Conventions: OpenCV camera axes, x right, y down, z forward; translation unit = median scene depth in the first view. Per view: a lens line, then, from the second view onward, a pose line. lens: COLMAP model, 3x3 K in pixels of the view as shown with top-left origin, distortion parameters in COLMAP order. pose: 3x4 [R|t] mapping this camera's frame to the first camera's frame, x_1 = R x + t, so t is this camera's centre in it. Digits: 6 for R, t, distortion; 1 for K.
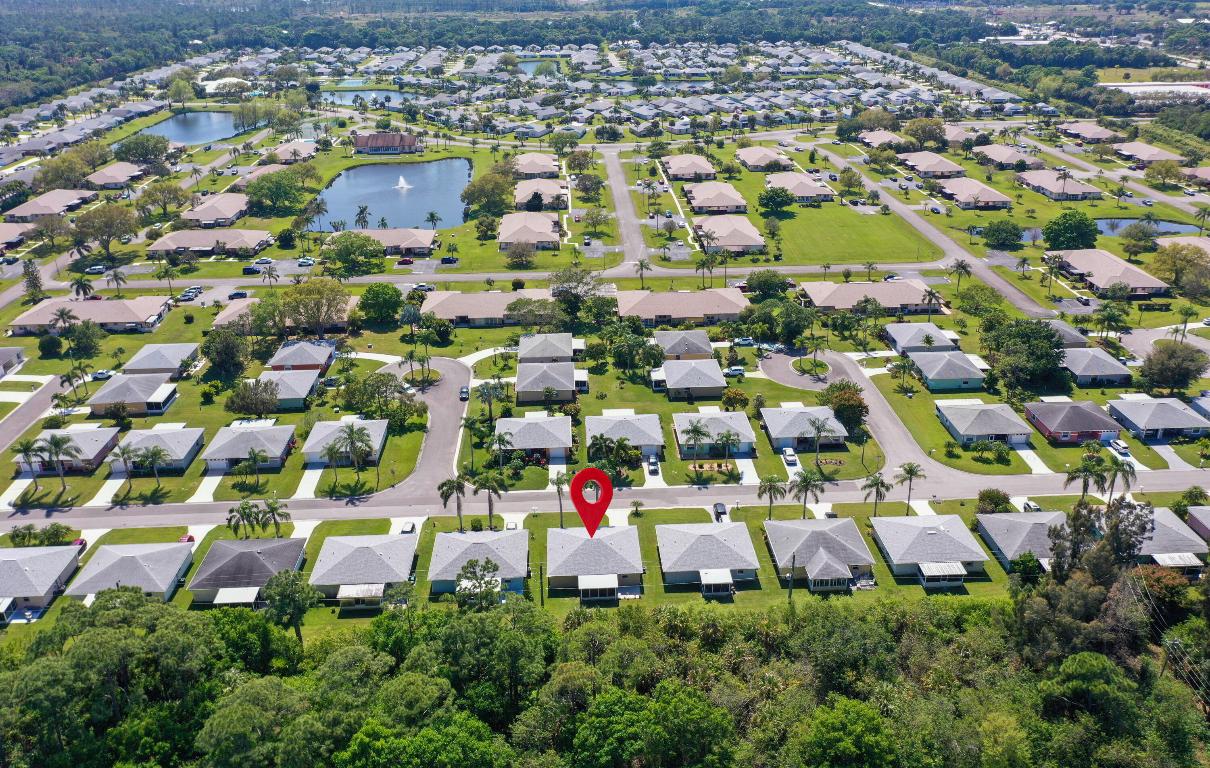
lens RADIAL K [[945.9, 0, 605.0], [0, 945.9, 384.0], [0, 0, 1]] dist [-0.000312, 0.004414]
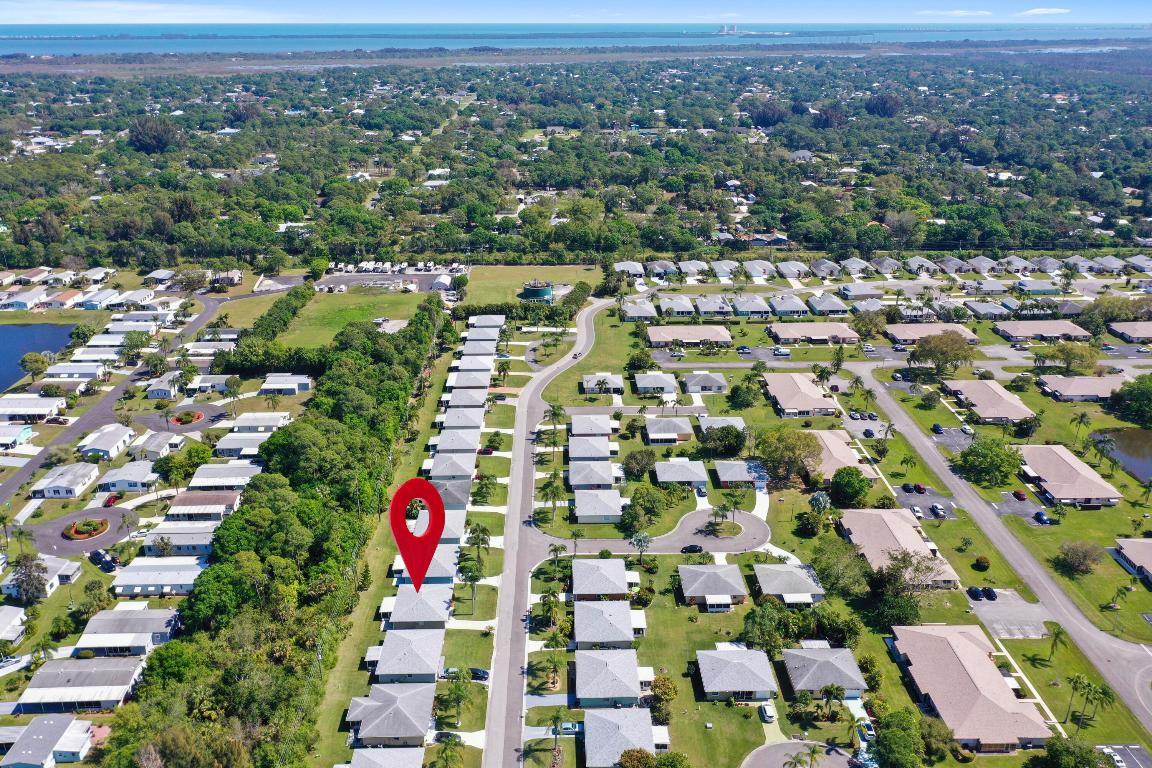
lens RADIAL K [[920.3, 0, 576.0], [0, 920.3, 384.0], [0, 0, 1]] dist [0.008042, -0.006092]
pose [[-0.033386, 0.373710, -0.926944, 0.737512], [-0.414221, 0.838882, 0.353126, -0.444848], [0.909564, 0.395749, 0.126792, 0.563448]]
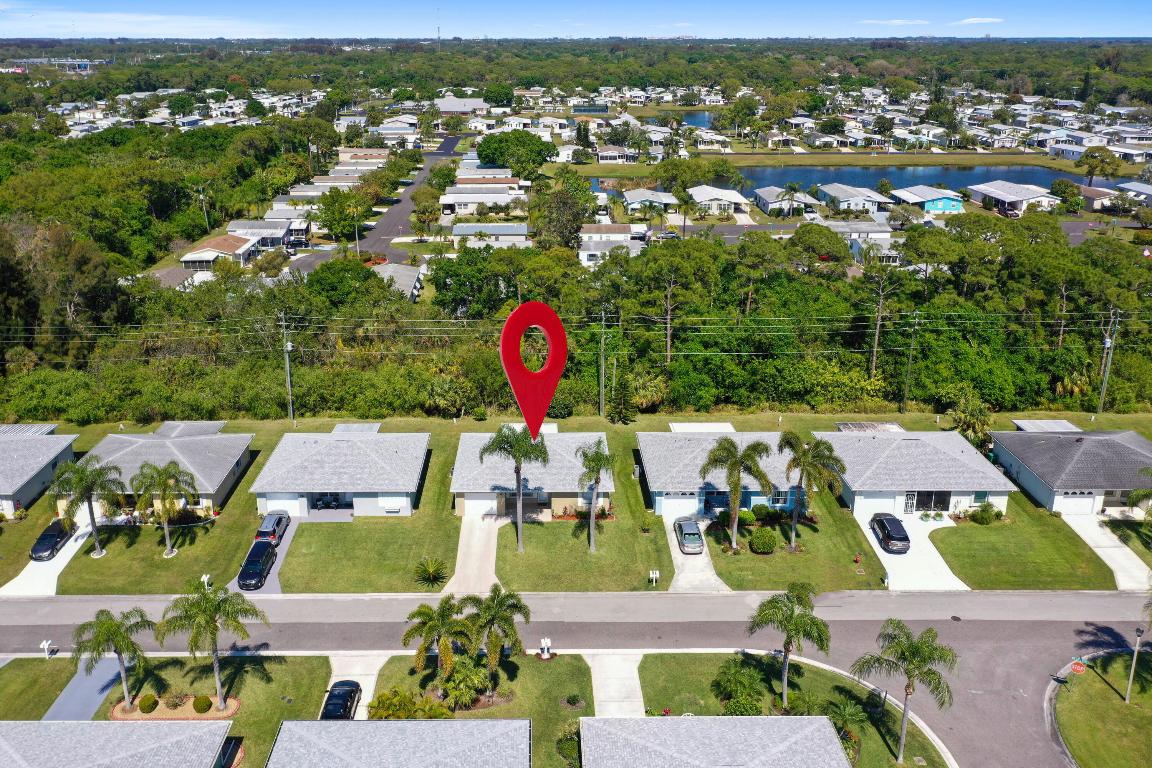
lens RADIAL K [[941.3, 0, 576.0], [0, 941.3, 384.0], [0, 0, 1]] dist [0.006241, 0.001004]
pose [[-0.999729, -0.004285, 0.022881, -0.024985], [0.013124, 0.708078, 0.706013, -0.182278], [-0.019227, 0.706122, -0.707830, 0.869755]]
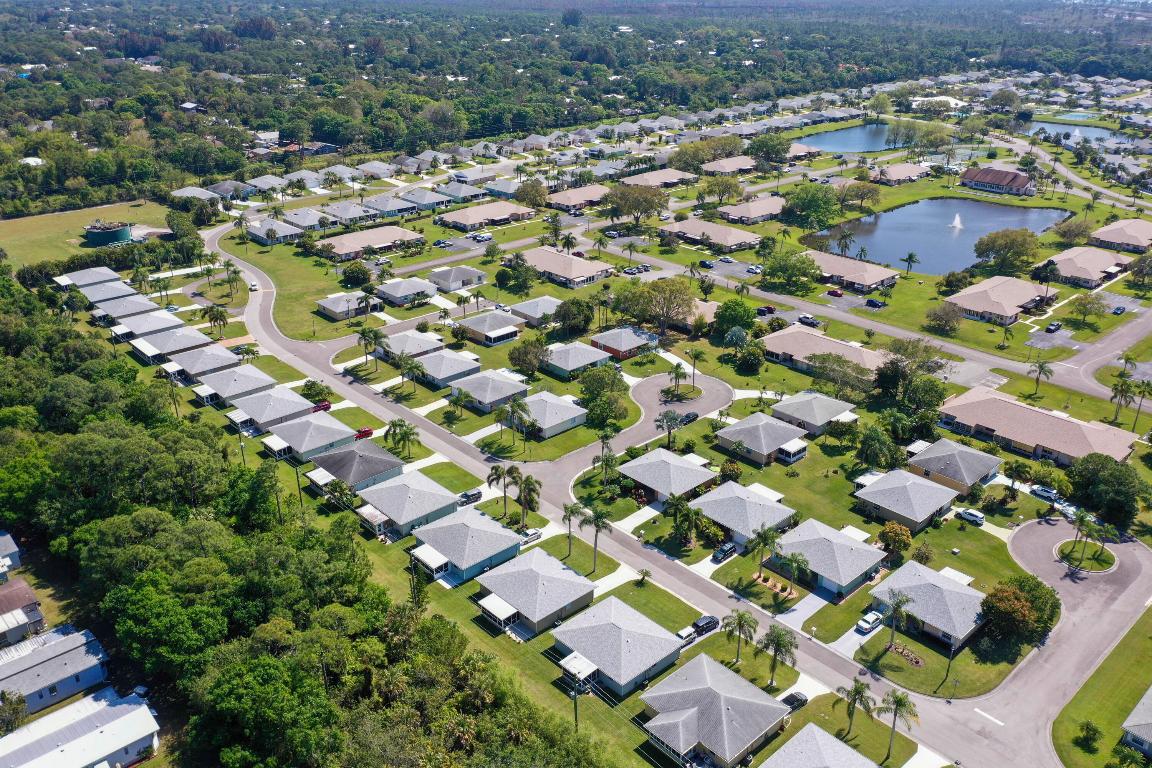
lens RADIAL K [[926.5, 0, 576.0], [0, 926.5, 384.0], [0, 0, 1]] dist [-0.002007, -0.002645]
pose [[0.639755, 0.319337, -0.699098, 0.390787], [-0.325219, 0.936629, 0.130224, -0.098900], [0.696381, 0.144048, 0.703068, 0.199309]]
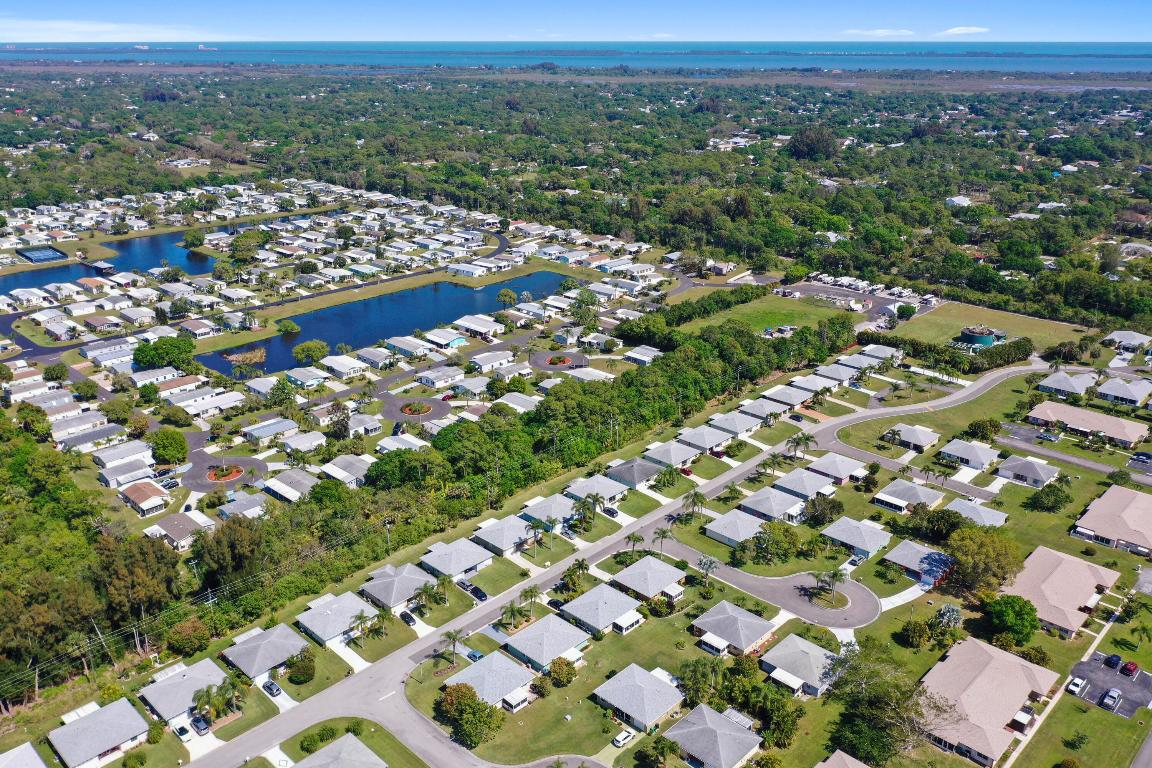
lens RADIAL K [[920.3, 0, 576.0], [0, 920.3, 384.0], [0, 0, 1]] dist [0.008042, -0.006092]
pose [[-0.734382, 0.244584, -0.633136, 0.560093], [-0.278180, 0.742409, 0.609462, -0.675801], [0.619111, 0.623704, -0.477174, 1.068083]]
